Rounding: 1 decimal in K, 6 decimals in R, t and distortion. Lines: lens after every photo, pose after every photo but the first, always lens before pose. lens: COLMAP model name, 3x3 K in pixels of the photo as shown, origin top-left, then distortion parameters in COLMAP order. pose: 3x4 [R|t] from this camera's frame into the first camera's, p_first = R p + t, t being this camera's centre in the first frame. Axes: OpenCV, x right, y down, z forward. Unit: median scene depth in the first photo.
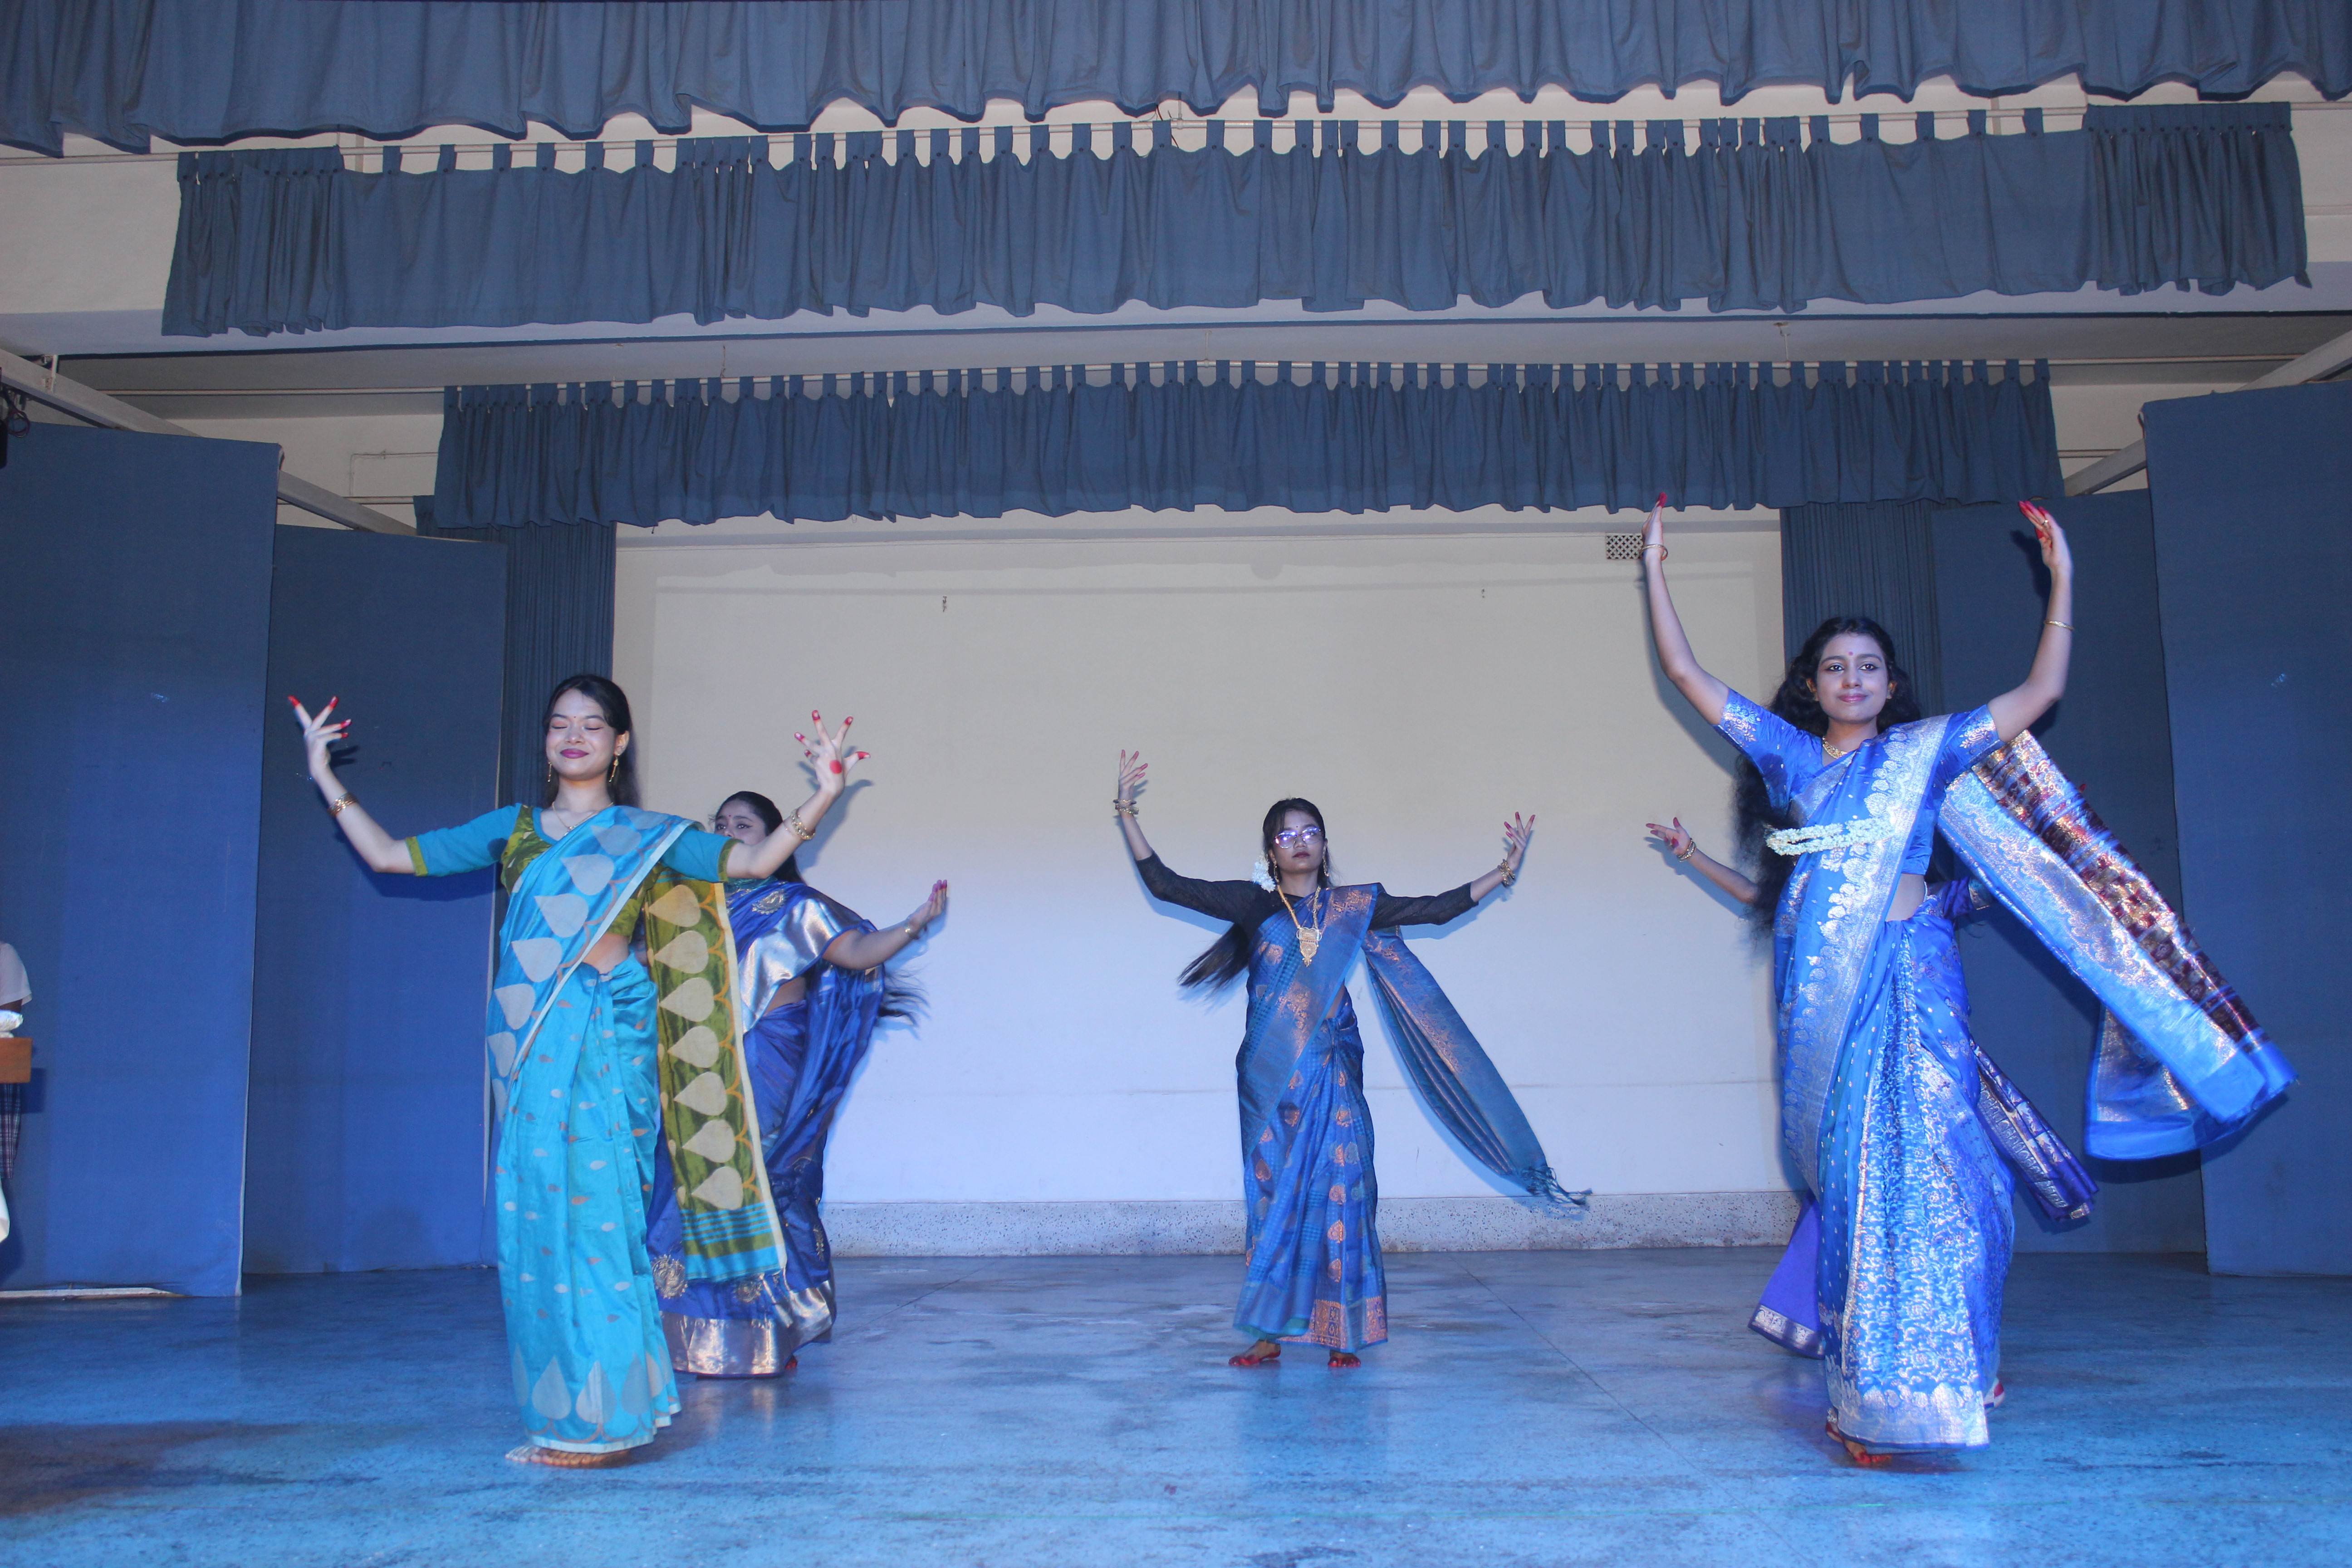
lens RADIAL K [[2304.4, 0, 1176.0], [0, 2304.4, 784.0], [0, 0, 1]] dist [-0.153120, 0.180250]
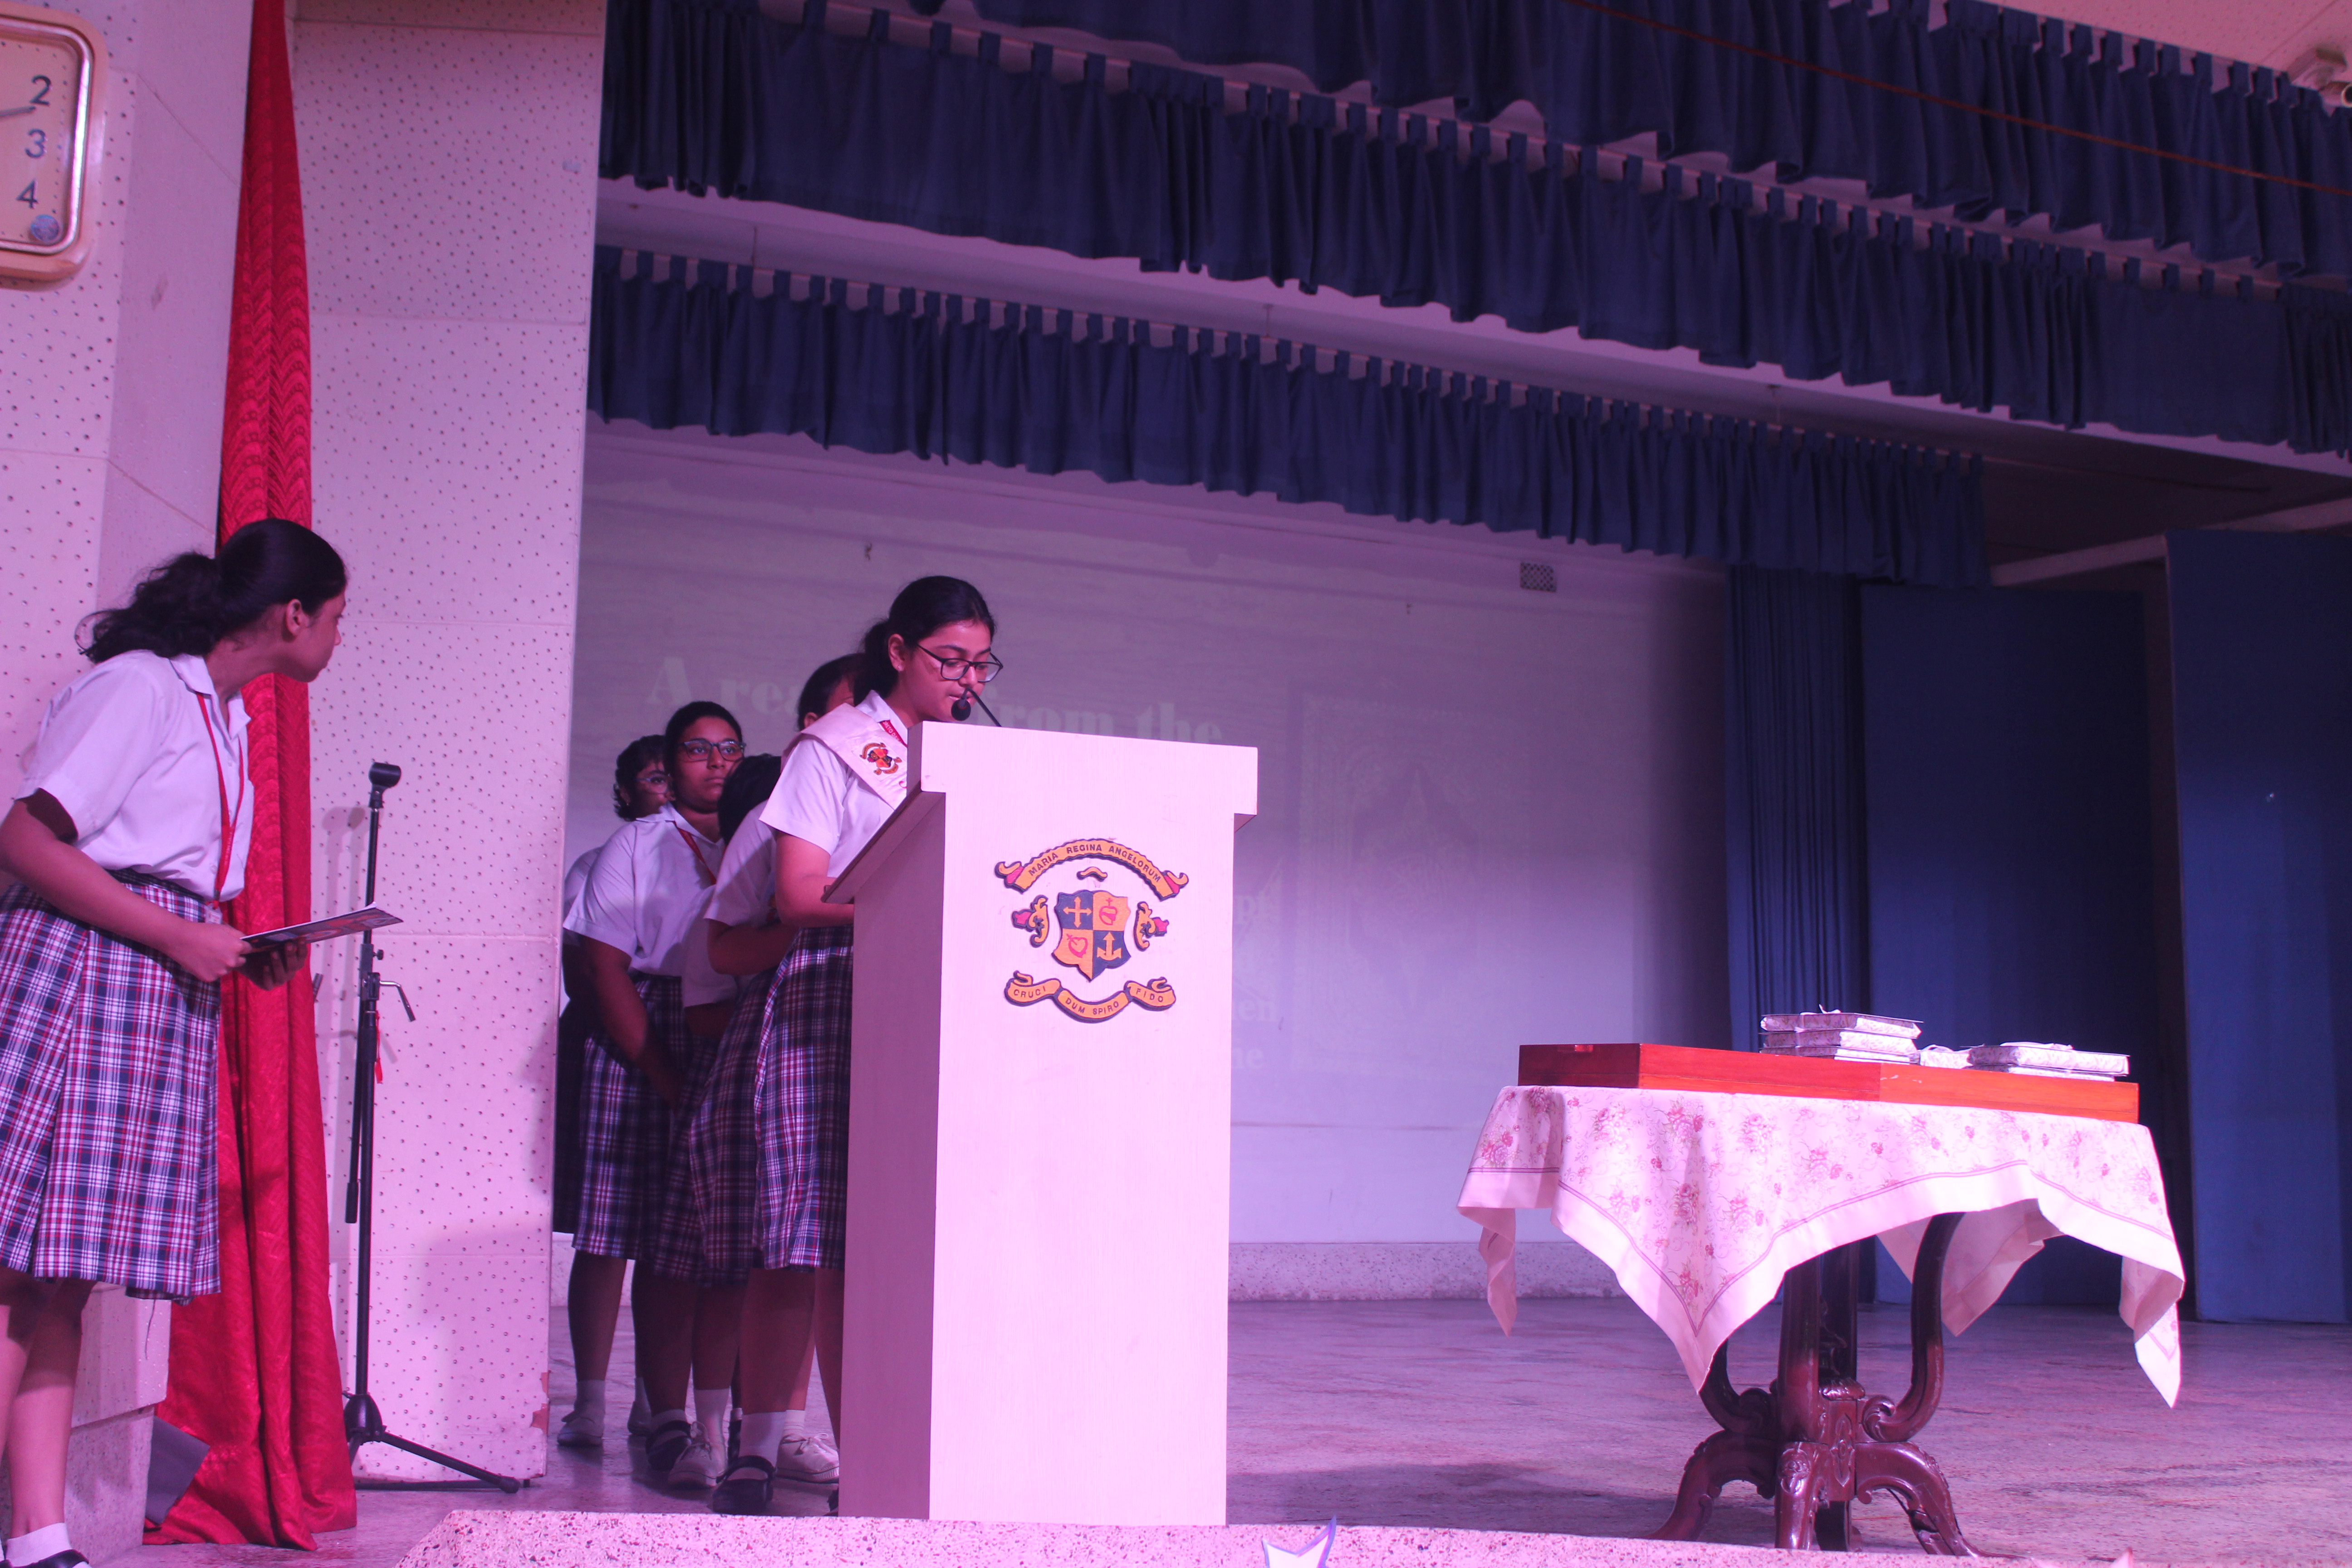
lens RADIAL K [[2829.6, 0, 1180.7], [0, 2829.6, 743.8], [0, 0, 1]] dist [-0.100945, 0.189591]
pose [[0.891041, 0.088699, 0.445173, -0.681654], [-0.089824, 0.995784, -0.018618, 0.004219], [-0.444947, -0.023398, 0.895251, -0.012868]]
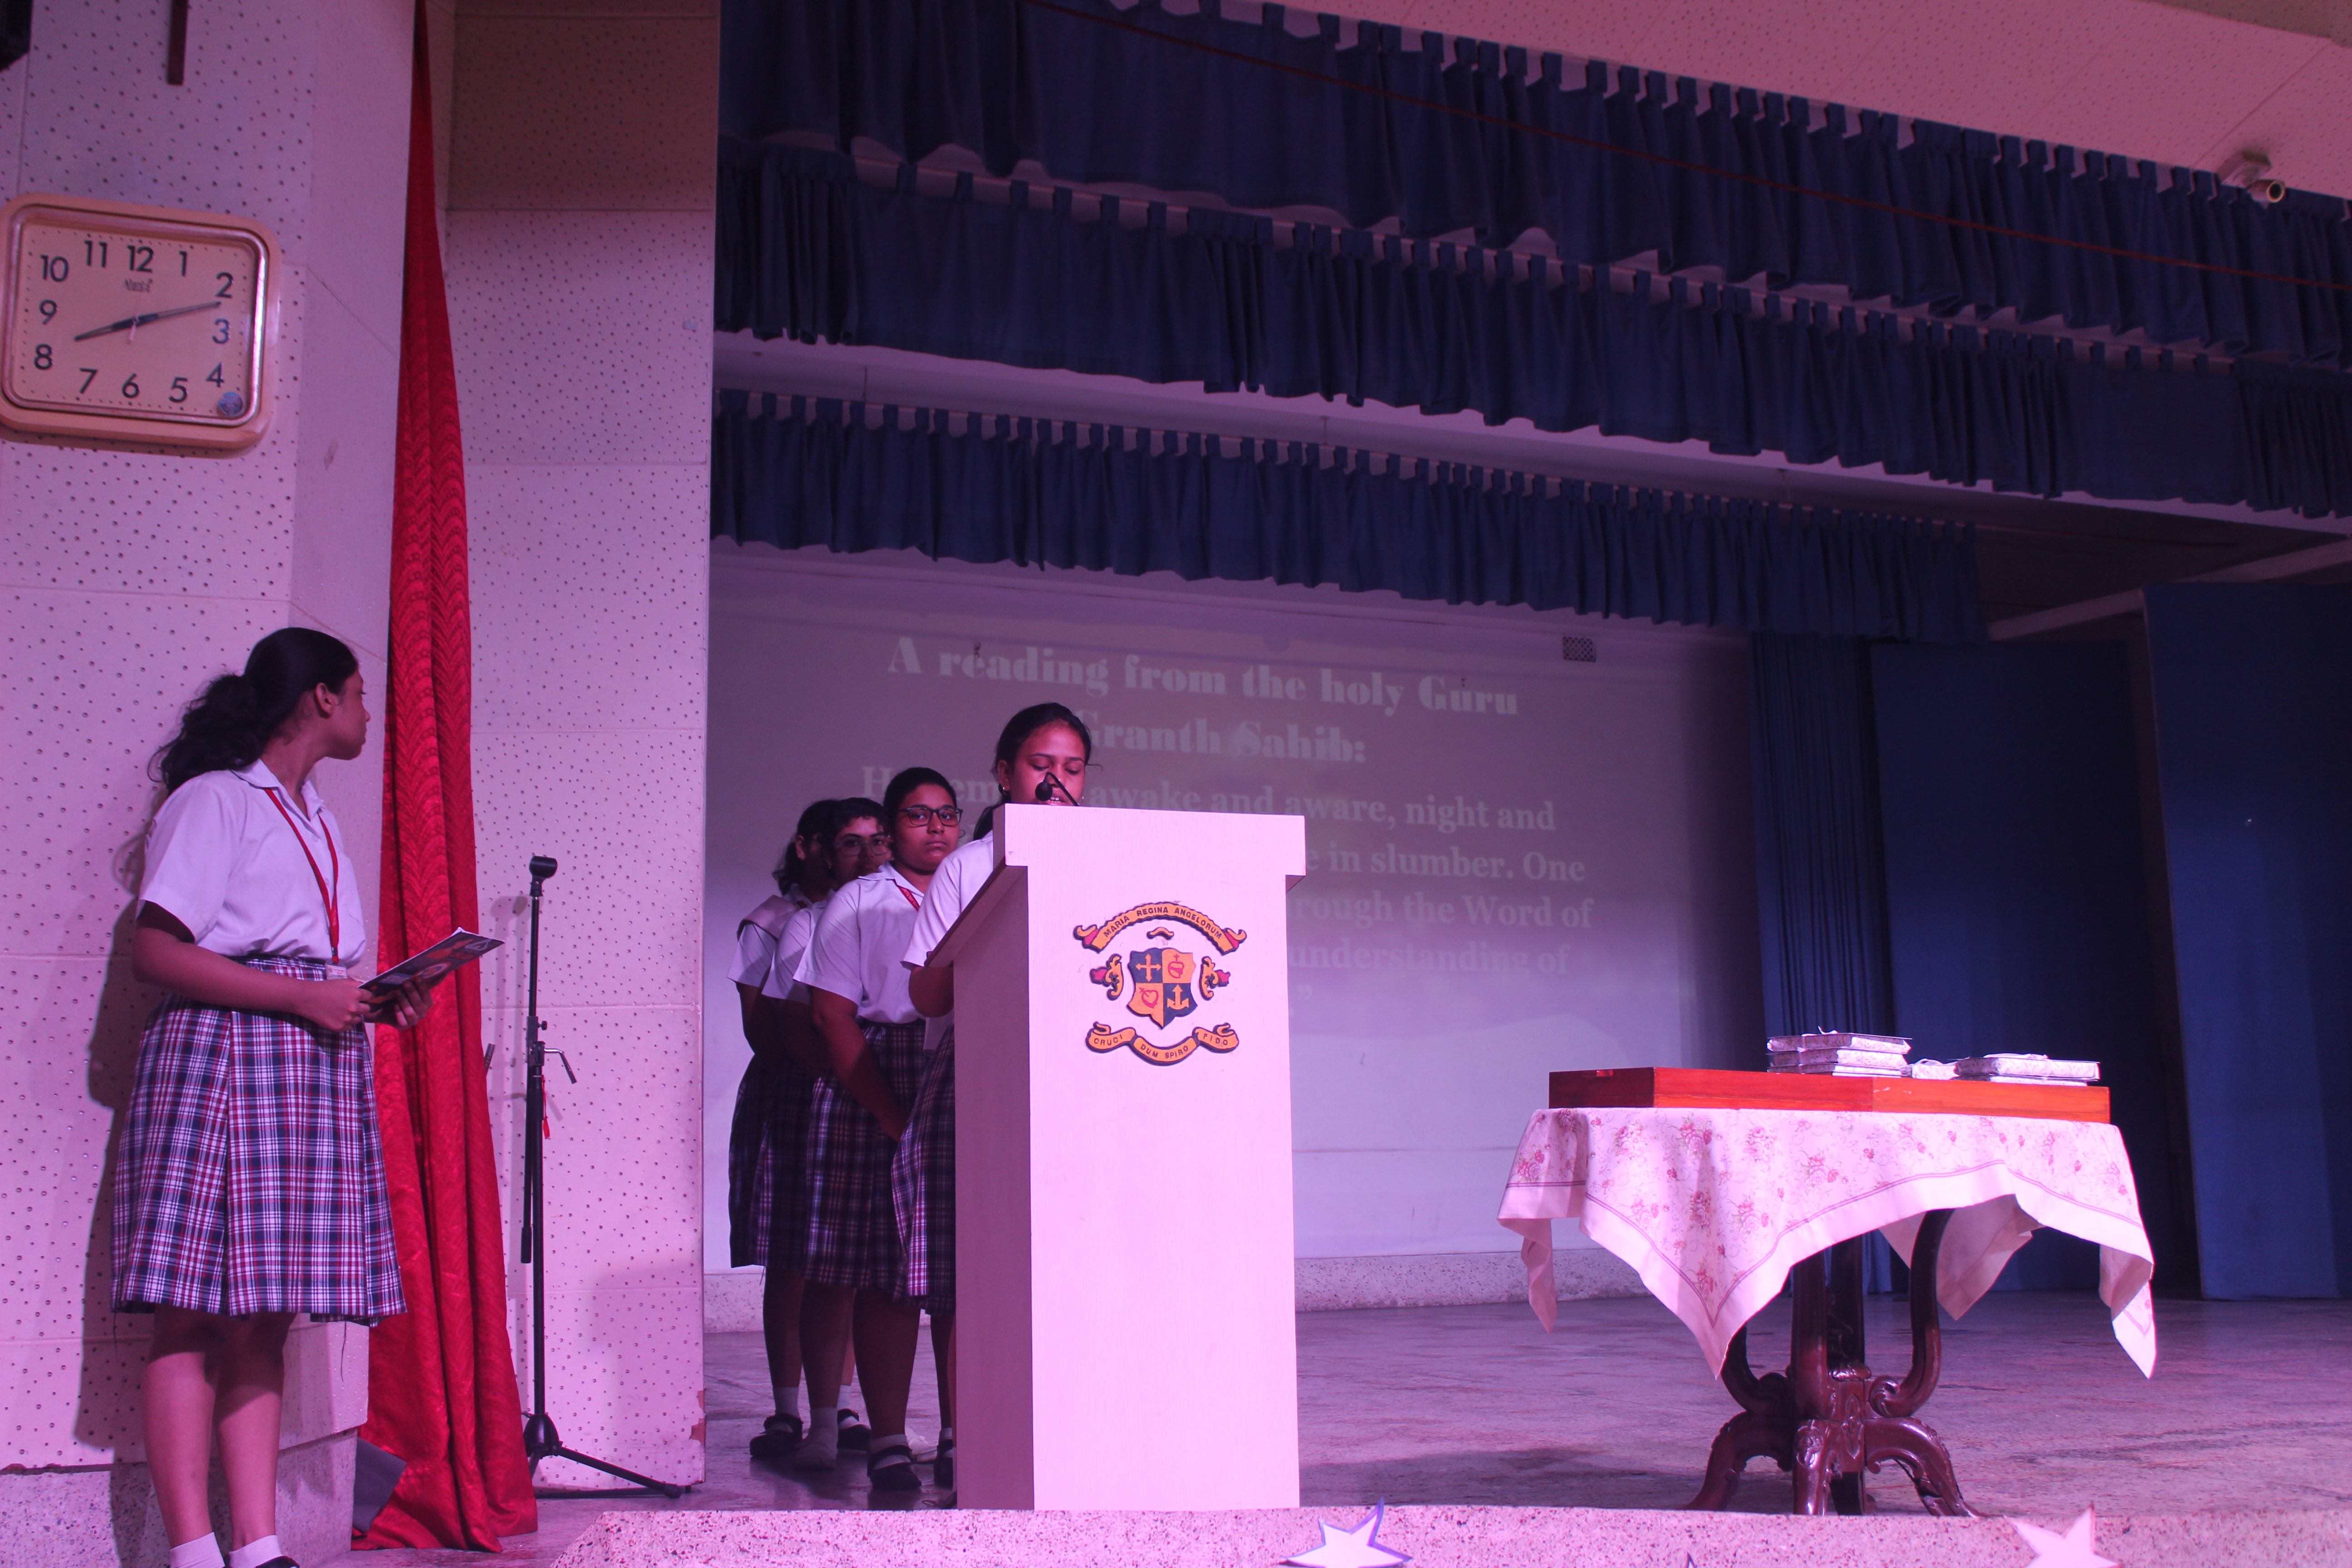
lens RADIAL K [[2546.5, 0, 1176.8], [0, 2546.5, 746.9], [0, 0, 1]] dist [-0.118432, 0.172546]
pose [[0.910579, 0.065518, 0.408110, -0.677056], [-0.053479, 0.997733, -0.040851, 0.002532], [-0.409861, 0.015373, 0.912018, -0.024226]]
